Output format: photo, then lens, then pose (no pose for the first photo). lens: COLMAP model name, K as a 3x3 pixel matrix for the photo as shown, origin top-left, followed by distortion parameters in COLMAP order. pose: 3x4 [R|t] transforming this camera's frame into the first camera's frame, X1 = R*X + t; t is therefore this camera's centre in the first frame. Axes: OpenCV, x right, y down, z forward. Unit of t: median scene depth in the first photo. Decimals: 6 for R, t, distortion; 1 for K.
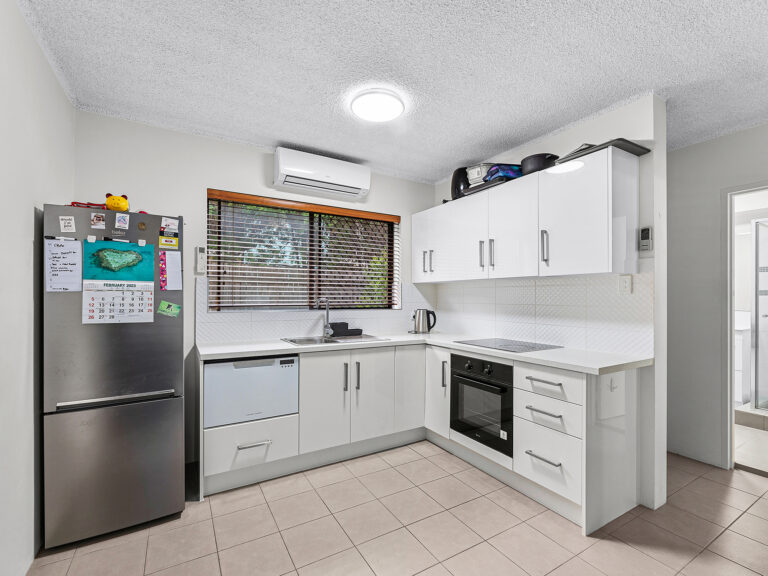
lens RADIAL K [[350.6, 0, 381.7], [0, 350.6, 297.2], [0, 0, 1]] dist [-0.001867, -0.000195]
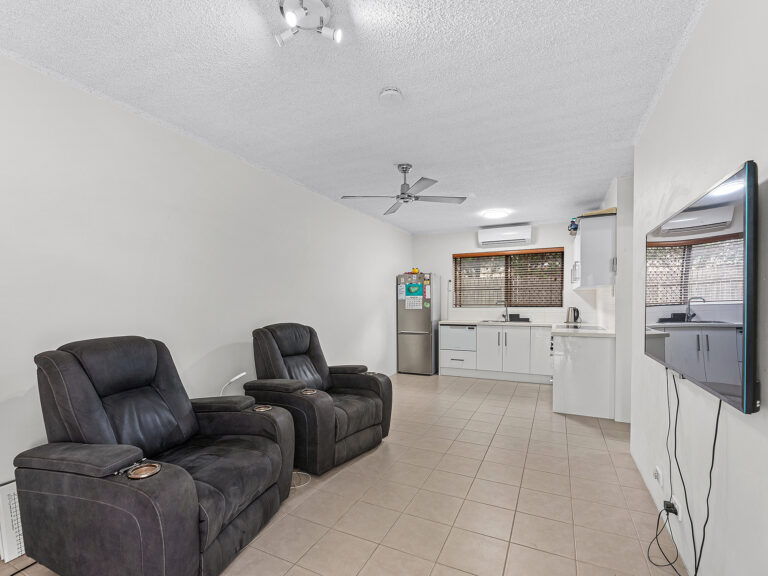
lens RADIAL K [[350.6, 0, 381.7], [0, 350.6, 297.2], [0, 0, 1]] dist [-0.001867, -0.000195]
pose [[0.544807, -0.019303, -0.838339, 1.621316], [0.008916, 0.999812, -0.017226, 0.016053], [0.838514, 0.001910, 0.544877, -0.909481]]
